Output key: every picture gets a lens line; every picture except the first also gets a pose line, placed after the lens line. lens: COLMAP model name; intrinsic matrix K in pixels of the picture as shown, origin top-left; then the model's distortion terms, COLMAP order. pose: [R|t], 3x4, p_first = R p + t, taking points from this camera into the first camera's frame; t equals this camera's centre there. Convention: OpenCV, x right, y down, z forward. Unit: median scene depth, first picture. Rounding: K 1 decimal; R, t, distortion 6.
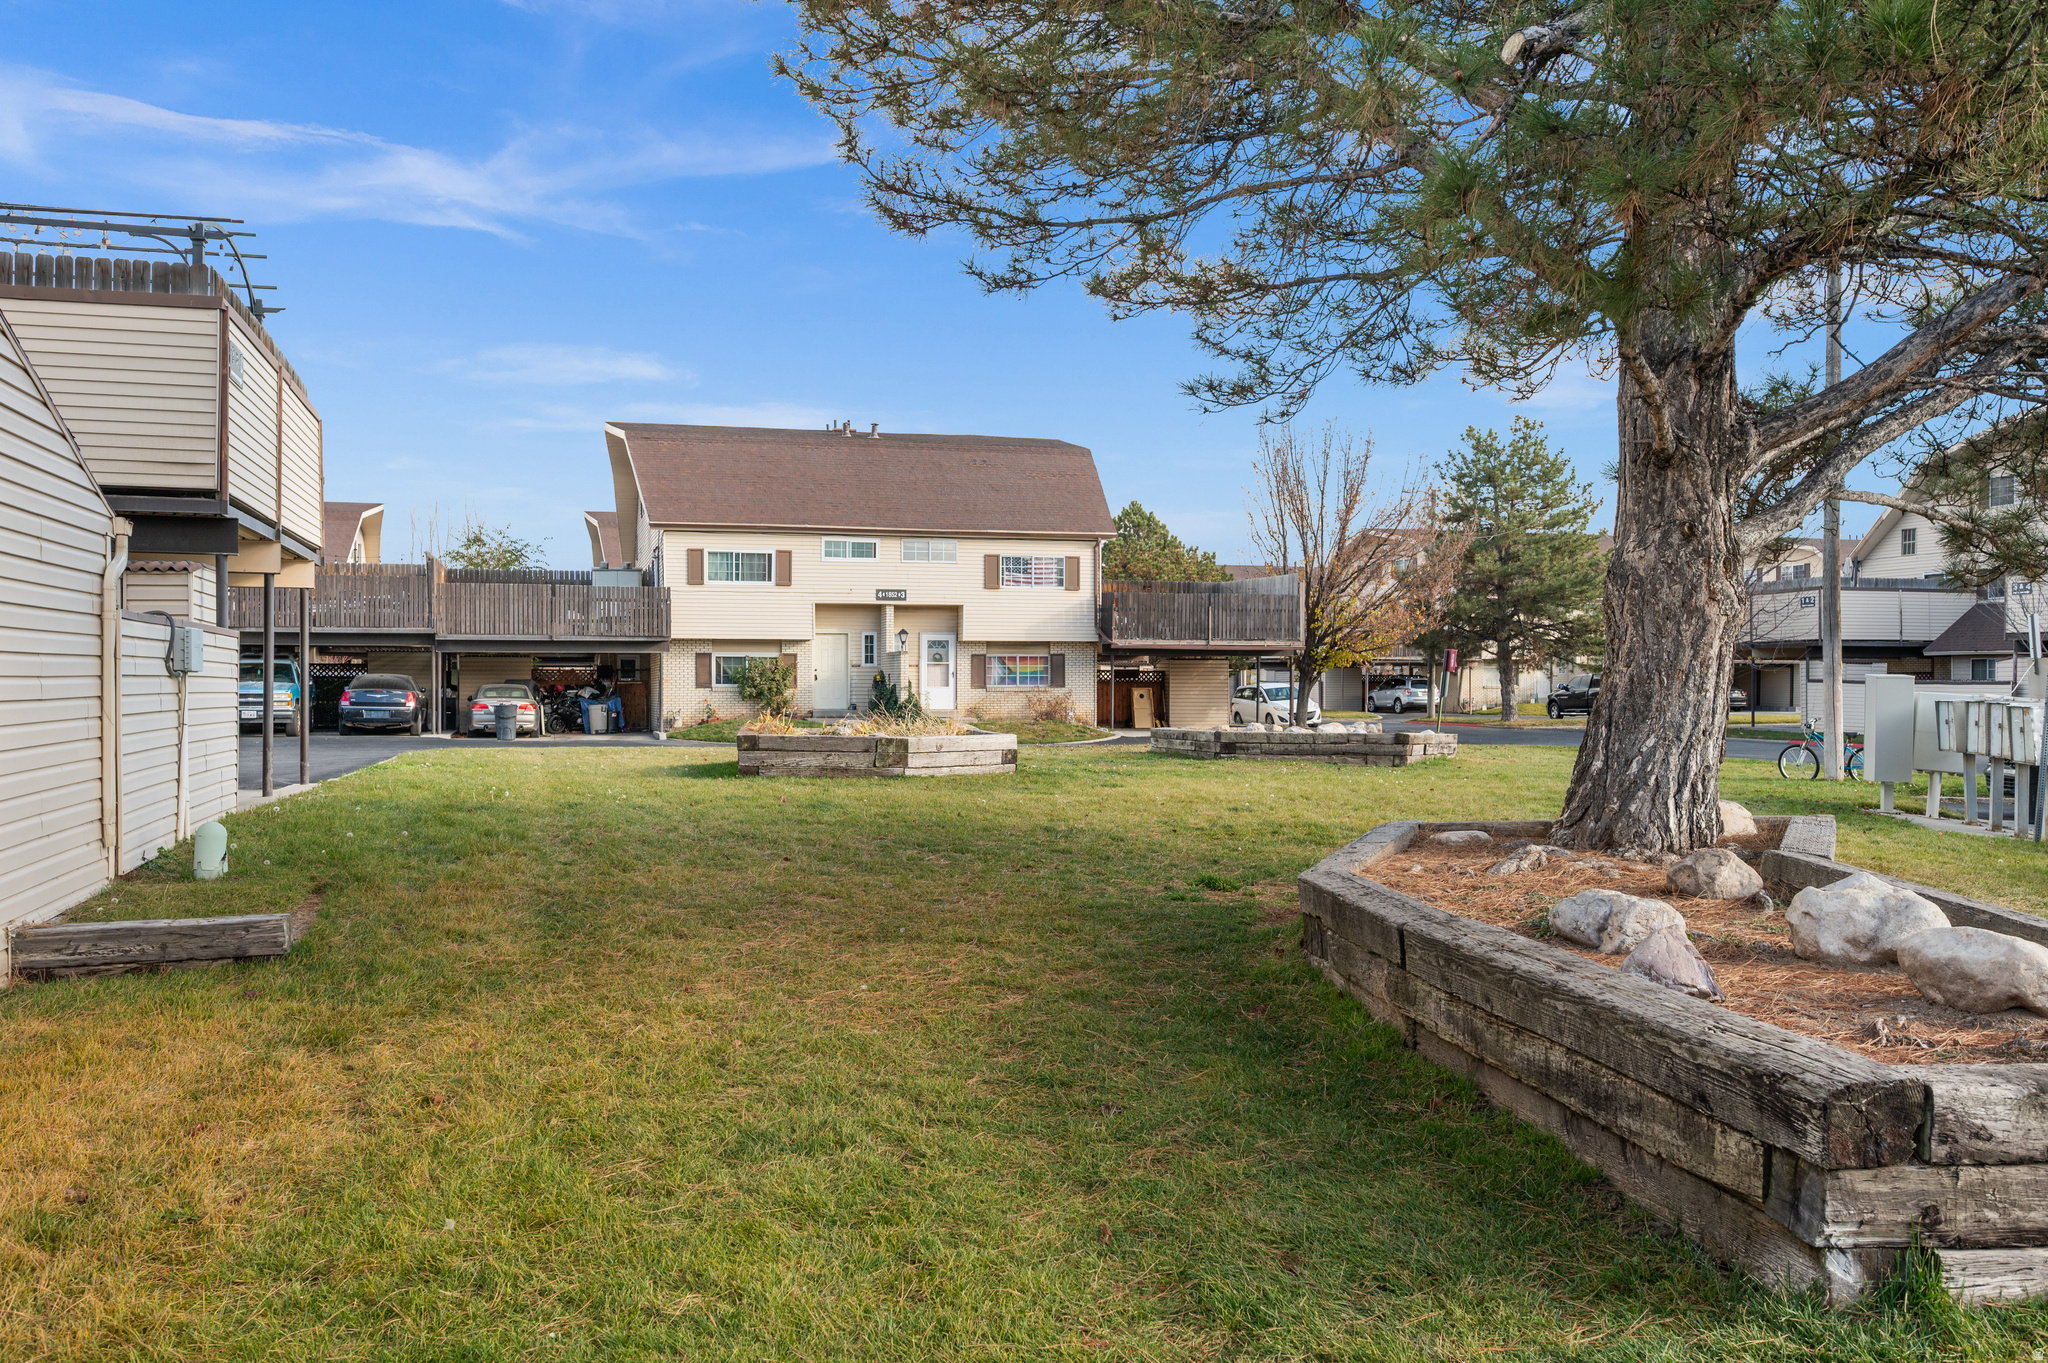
lens RADIAL K [[1745.6, 0, 1024.0], [0, 1745.6, 681.5], [0, 0, 1]] dist [-0.189272, 0.001949]
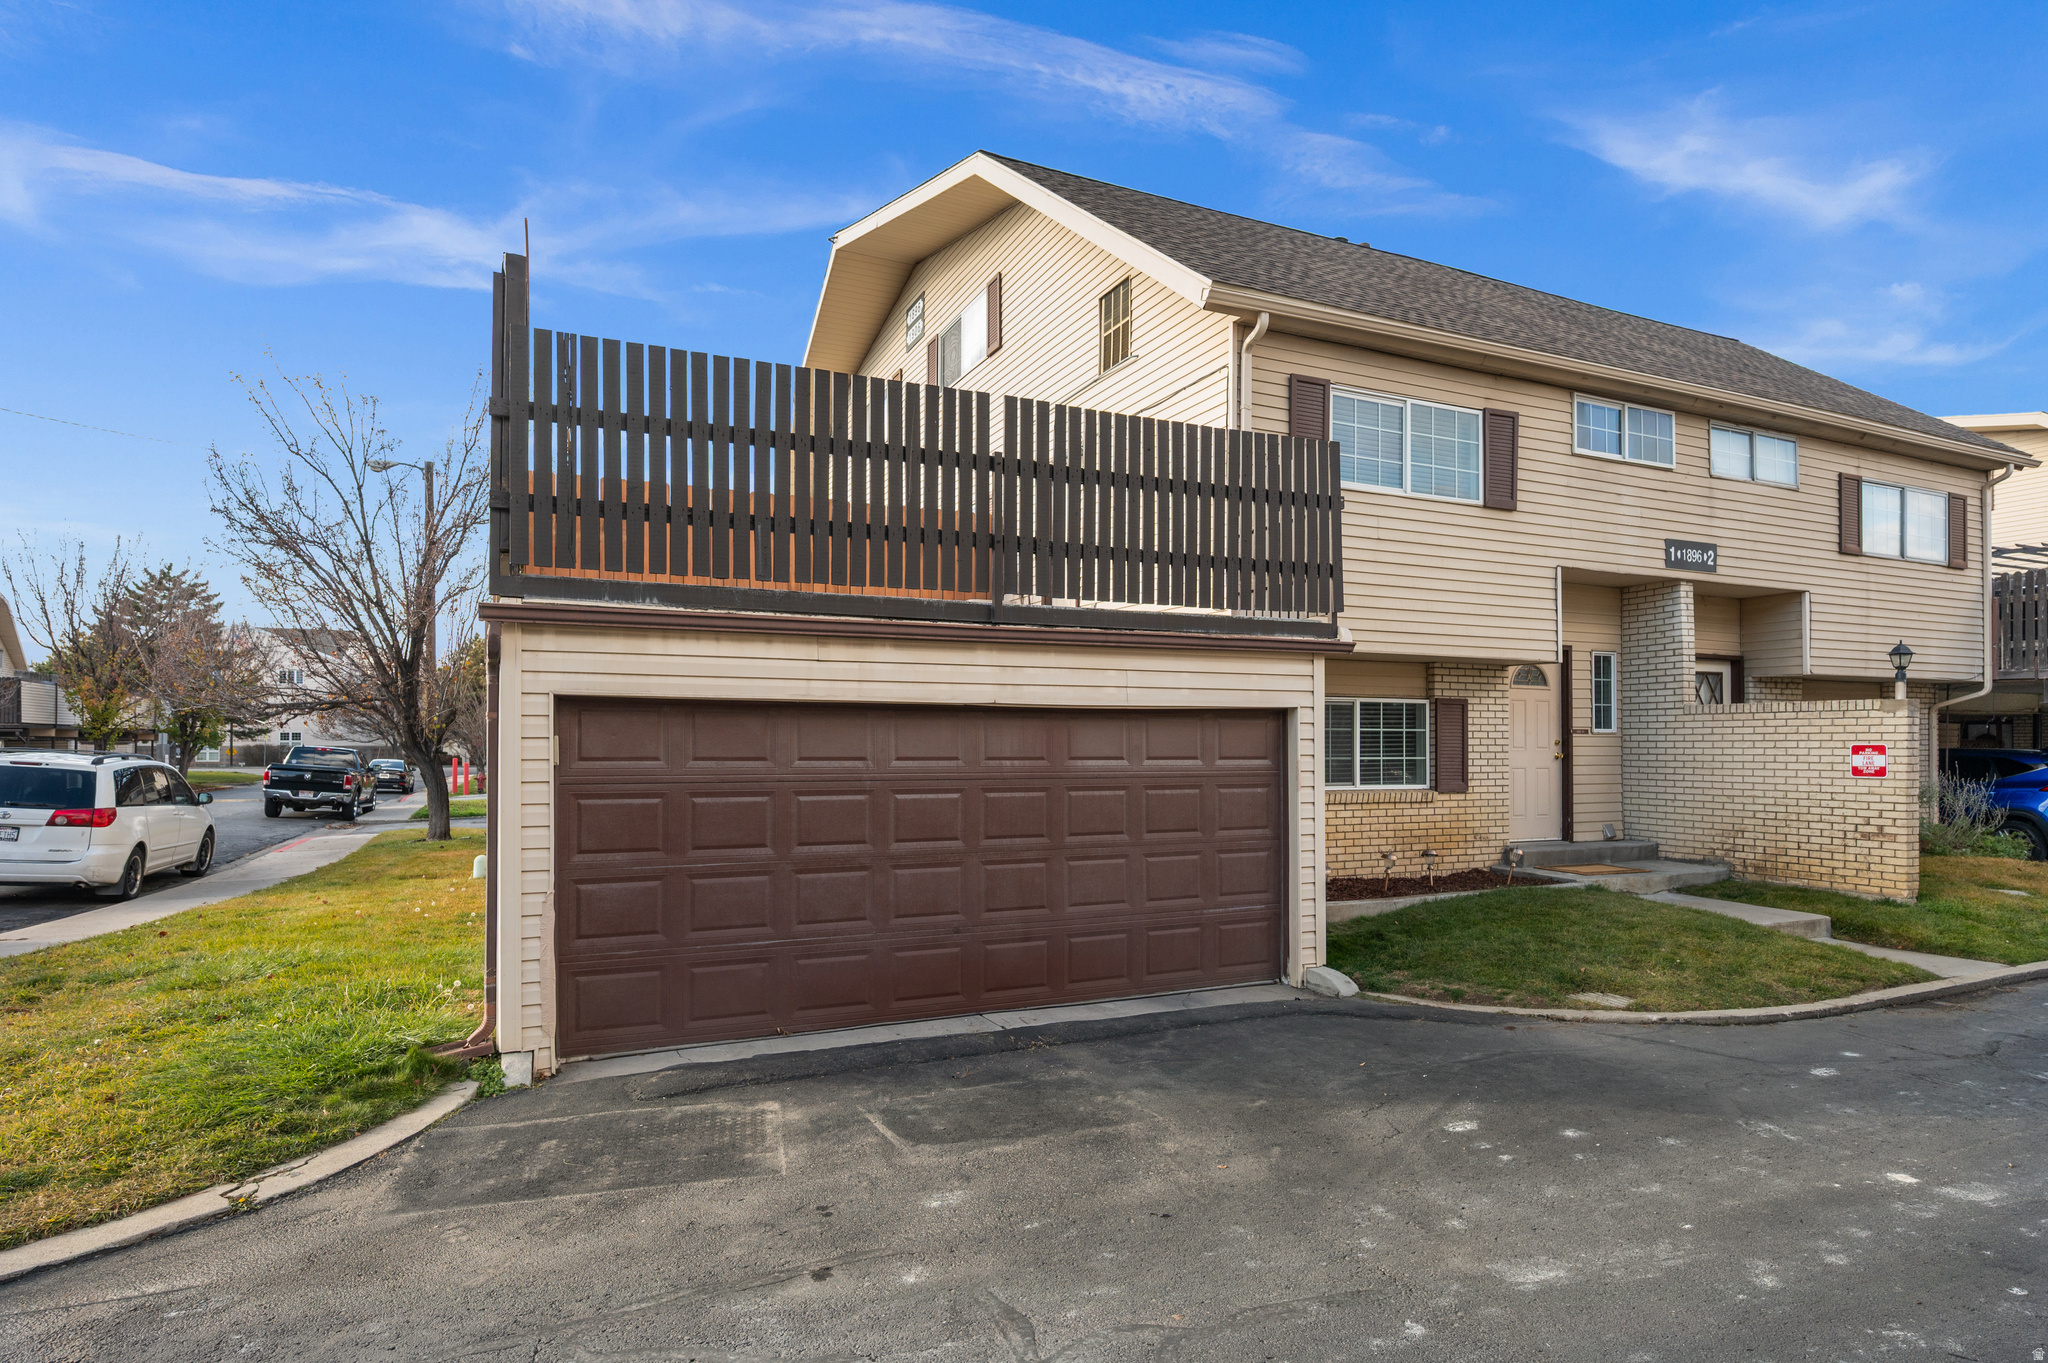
lens RADIAL K [[1102.7, 0, 1028.1], [0, 1102.7, 732.3], [0, 0, 1]] dist [-0.002519, 0.000277]
pose [[0.989207, 0.021886, 0.144880, -0.256882], [-0.026419, 0.999217, 0.029443, -0.013620], [-0.144122, -0.032953, 0.989011, 0.774752]]
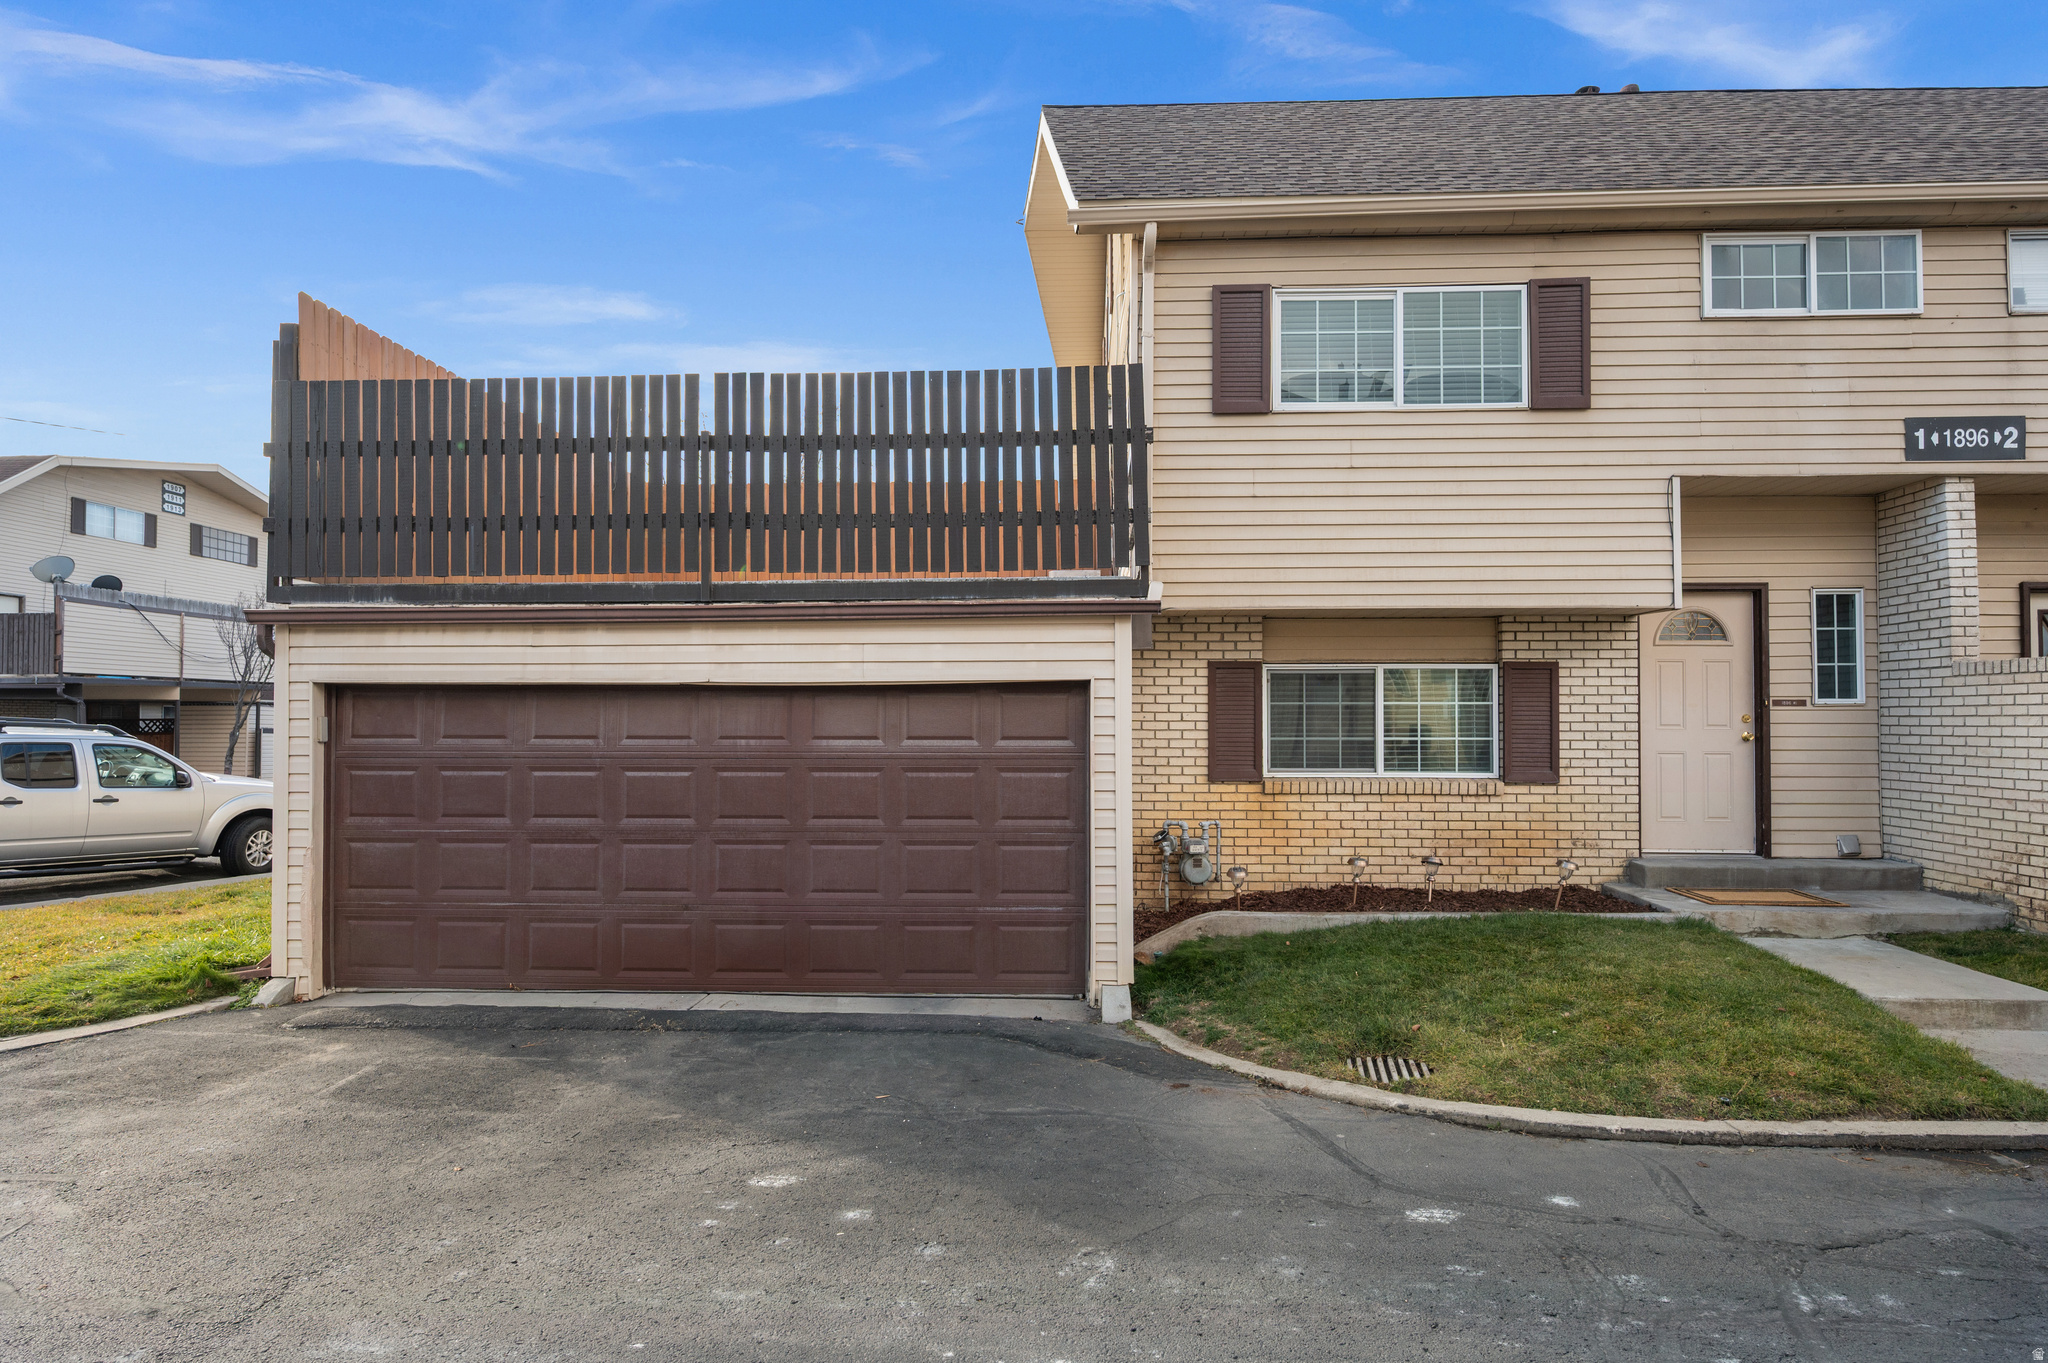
lens RADIAL K [[1106.1, 0, 1024.3], [0, 1106.1, 699.8], [0, 0, 1]] dist [-0.002955, -0.000517]
pose [[0.944635, 0.012431, -0.327888, -0.153955], [-0.002891, 0.999559, 0.029568, -0.015133], [0.328110, -0.026983, 0.944254, 0.795429]]
